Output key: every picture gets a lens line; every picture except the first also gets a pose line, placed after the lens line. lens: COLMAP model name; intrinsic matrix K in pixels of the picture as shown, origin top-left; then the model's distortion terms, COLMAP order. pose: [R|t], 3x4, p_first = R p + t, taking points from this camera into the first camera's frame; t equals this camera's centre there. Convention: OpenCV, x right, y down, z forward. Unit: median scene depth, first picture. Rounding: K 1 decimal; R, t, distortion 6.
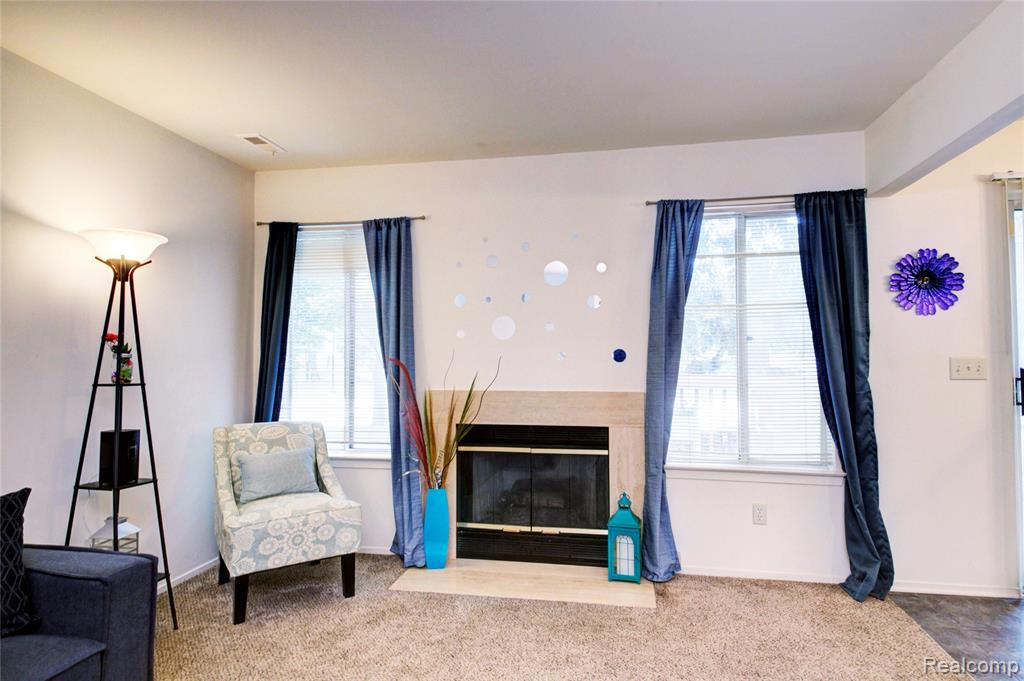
lens RADIAL K [[605.7, 0, 512.0], [0, 605.7, 340.5], [0, 0, 1]] dist [0.001321, 0.000108]
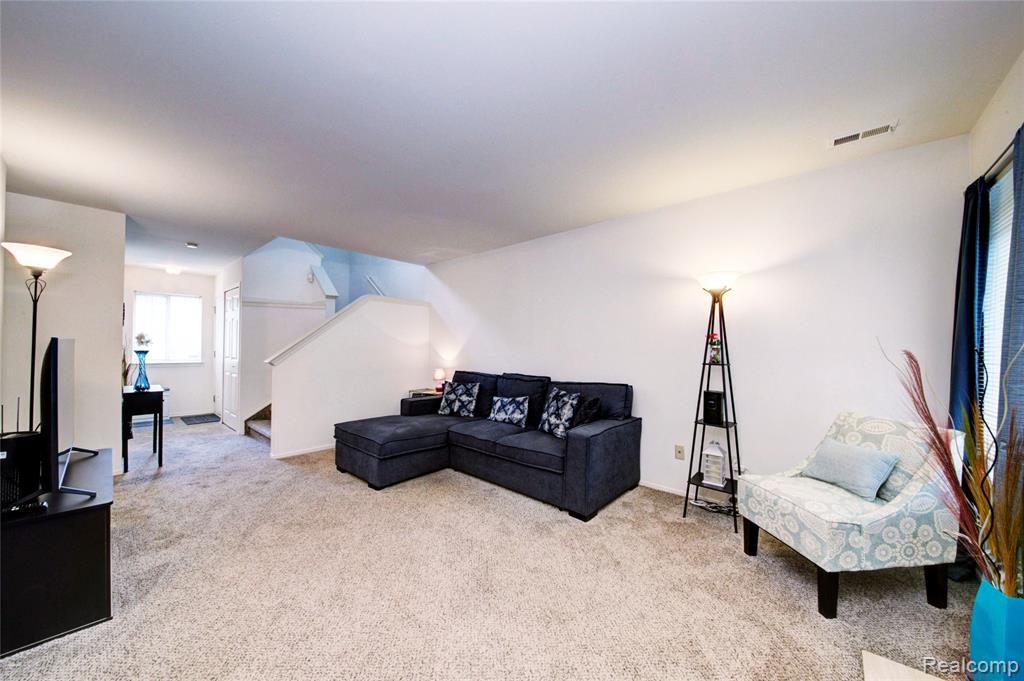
lens RADIAL K [[359.4, 0, 512.0], [0, 359.4, 340.5], [0, 0, 1]] dist [-0.000916, -0.004787]
pose [[-0.509857, -0.017798, -0.860075, 0.383360], [0.012513, 0.999527, -0.028102, 0.022258], [0.860168, -0.025090, -0.509393, 0.792657]]
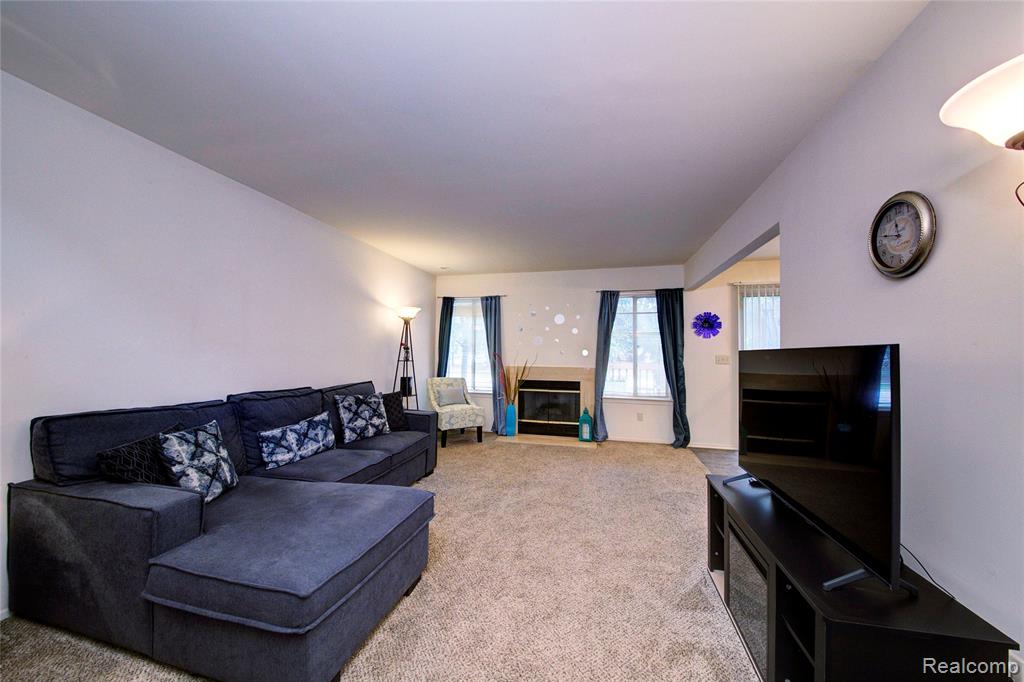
lens RADIAL K [[359.4, 0, 512.0], [0, 359.4, 341.0], [0, 0, 1]] dist [-0.000916, -0.004787]
pose [[0.998595, 0.011032, -0.051830, -0.047711], [-0.011292, 0.999925, -0.004723, -0.013965], [0.051774, 0.005302, 0.998645, -0.515440]]
